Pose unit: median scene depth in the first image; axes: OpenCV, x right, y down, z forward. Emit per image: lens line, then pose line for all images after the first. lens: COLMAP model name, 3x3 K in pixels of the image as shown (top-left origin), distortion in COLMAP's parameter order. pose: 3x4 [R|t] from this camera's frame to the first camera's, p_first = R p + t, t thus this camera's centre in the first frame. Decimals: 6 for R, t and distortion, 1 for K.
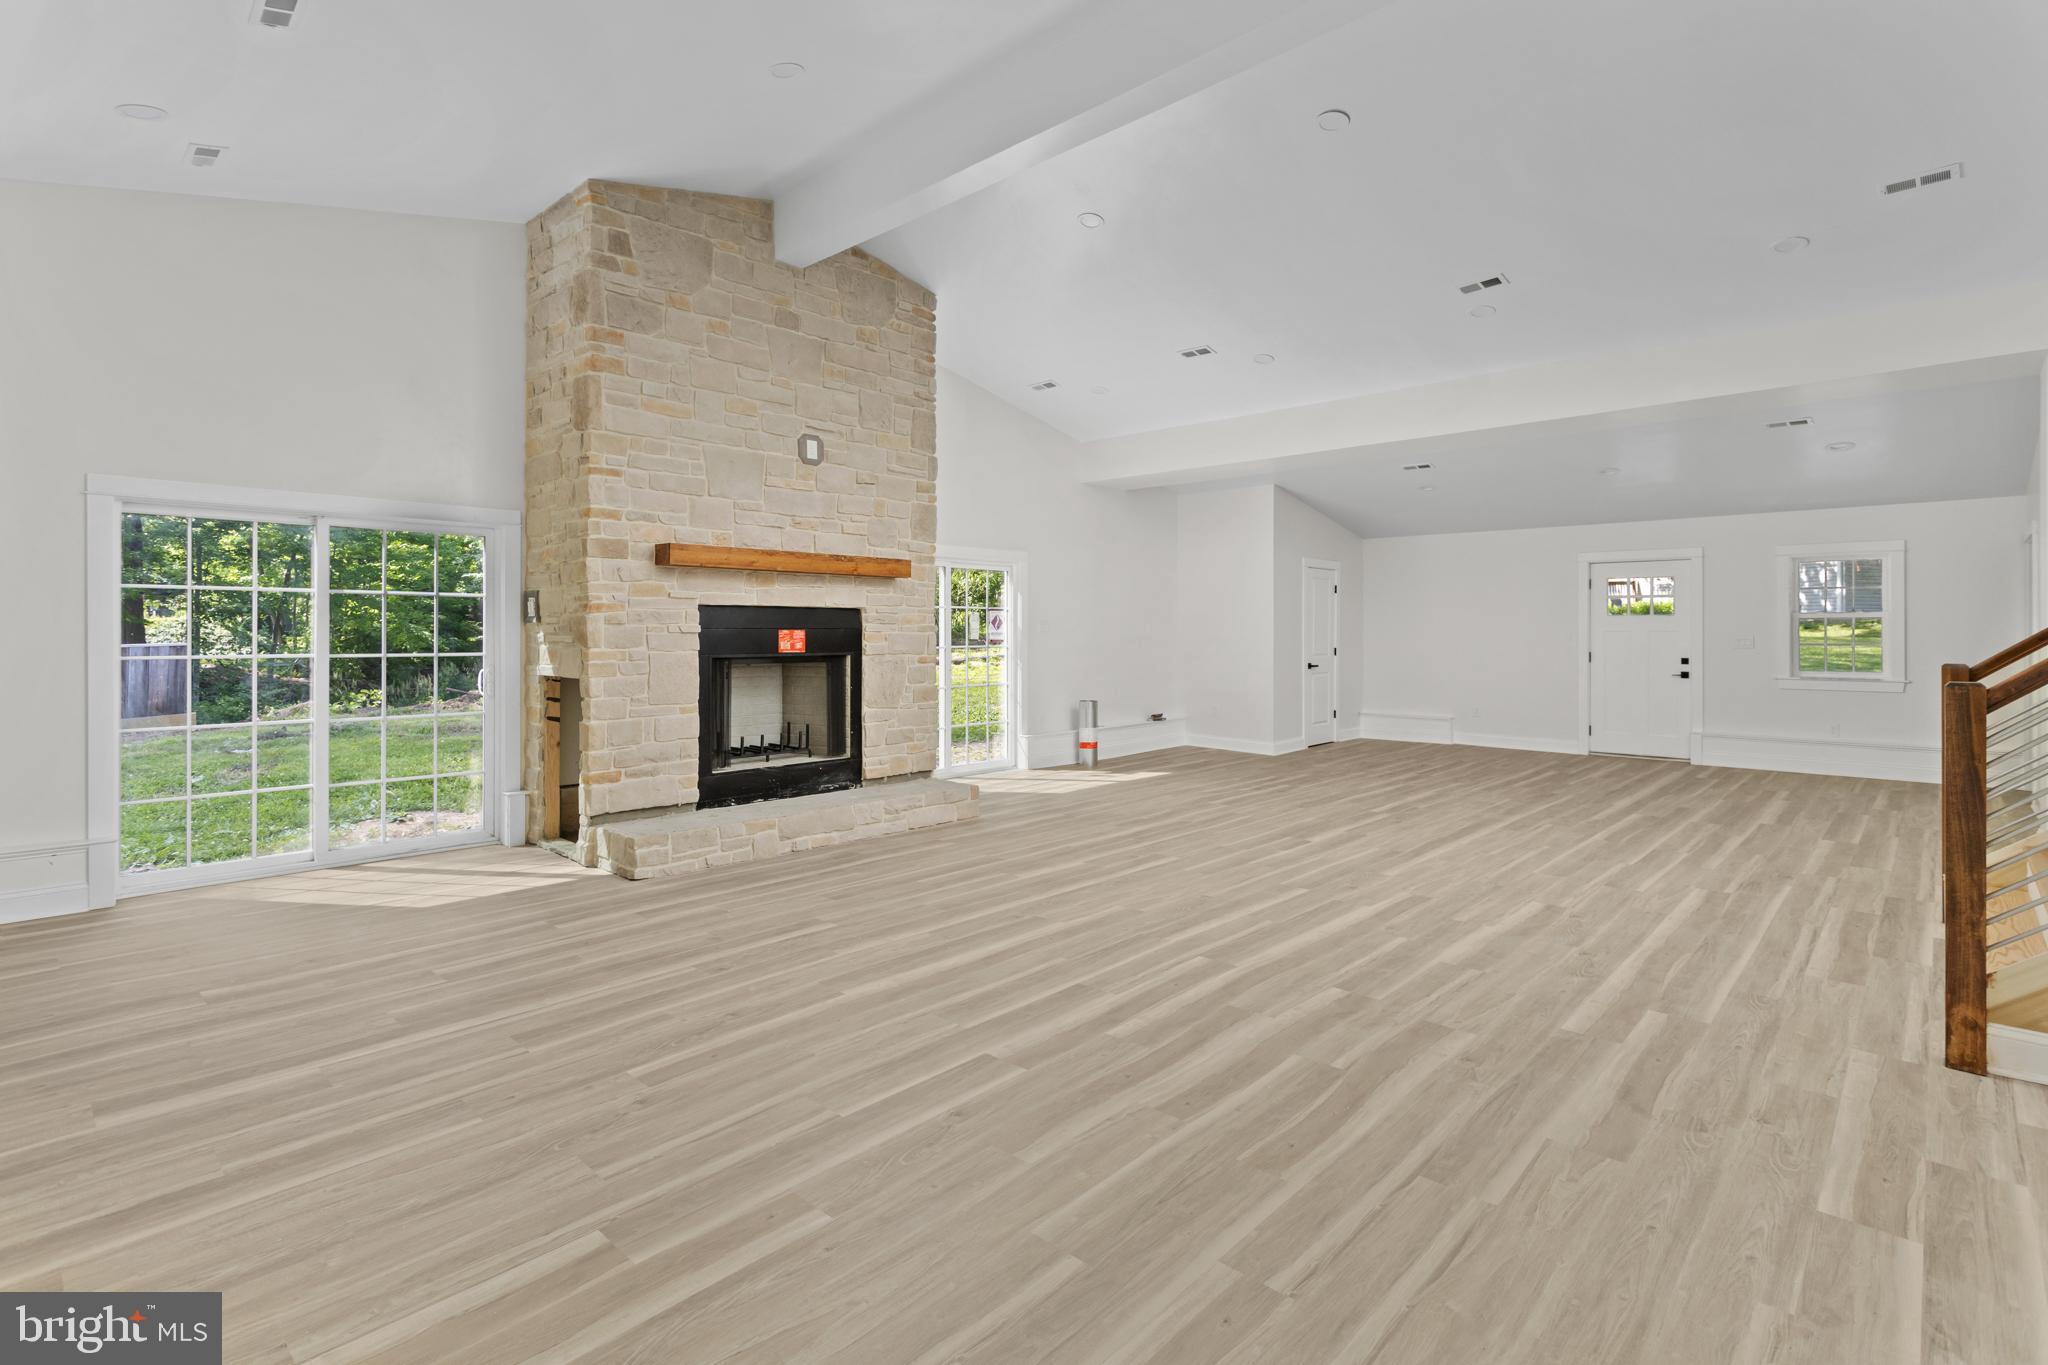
lens RADIAL K [[979.8, 0, 1020.5], [0, 979.8, 624.7], [0, 0, 1]] dist [0.001995, 0.000321]
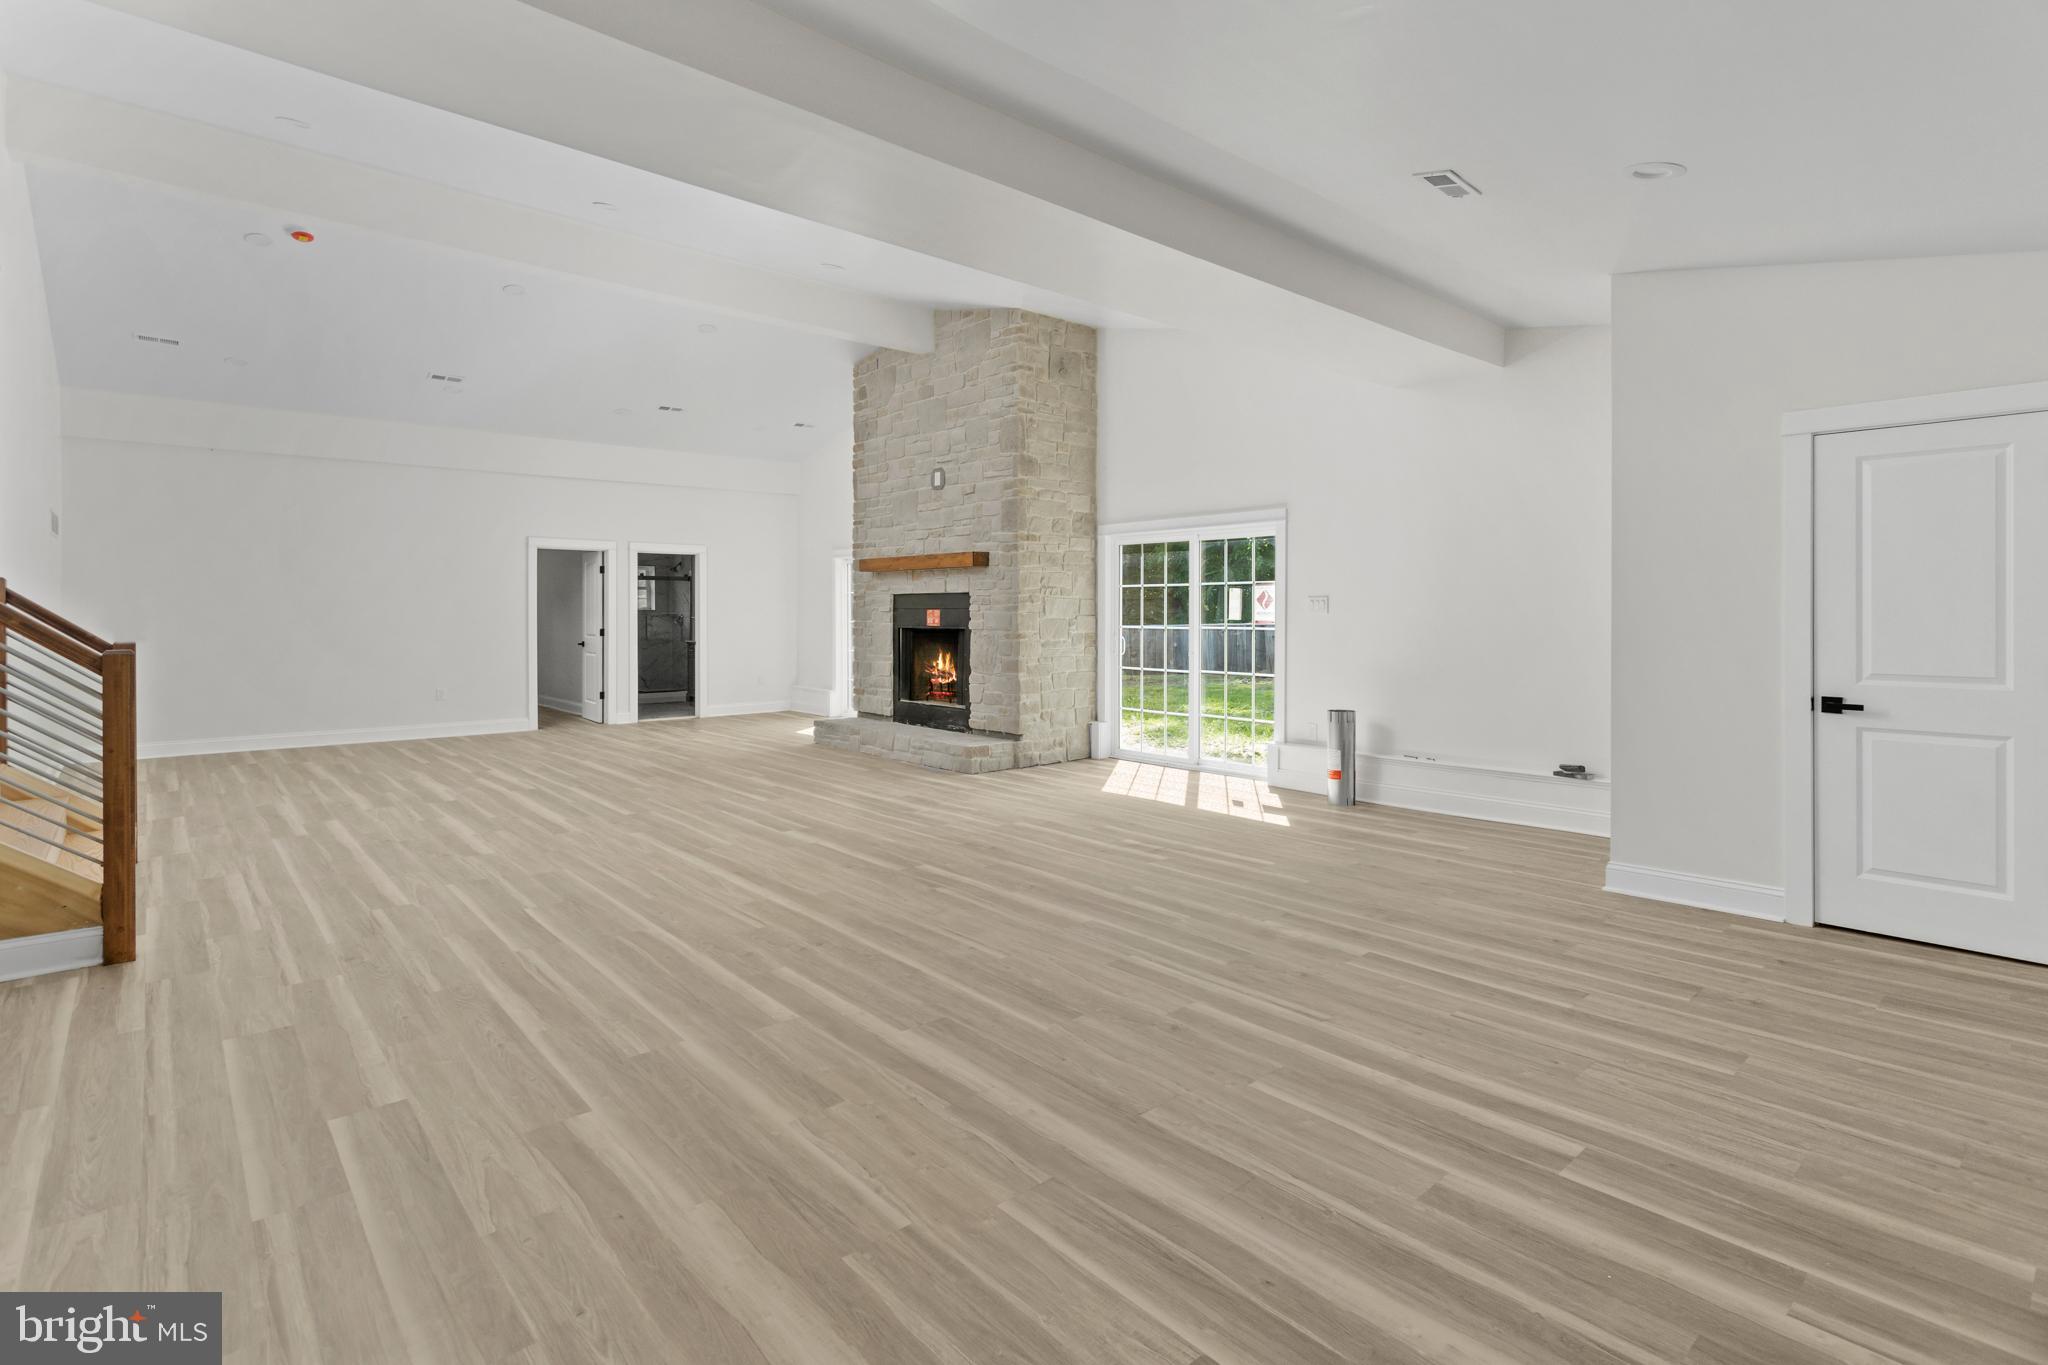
lens RADIAL K [[987.9, 0, 1019.8], [0, 987.9, 609.9], [0, 0, 1]] dist [0.002416, -0.000136]
pose [[-0.094459, -0.001774, -0.995527, 1.161137], [0.006817, 0.999974, -0.002429, 0.009834], [0.995505, -0.007016, -0.094444, 1.245359]]
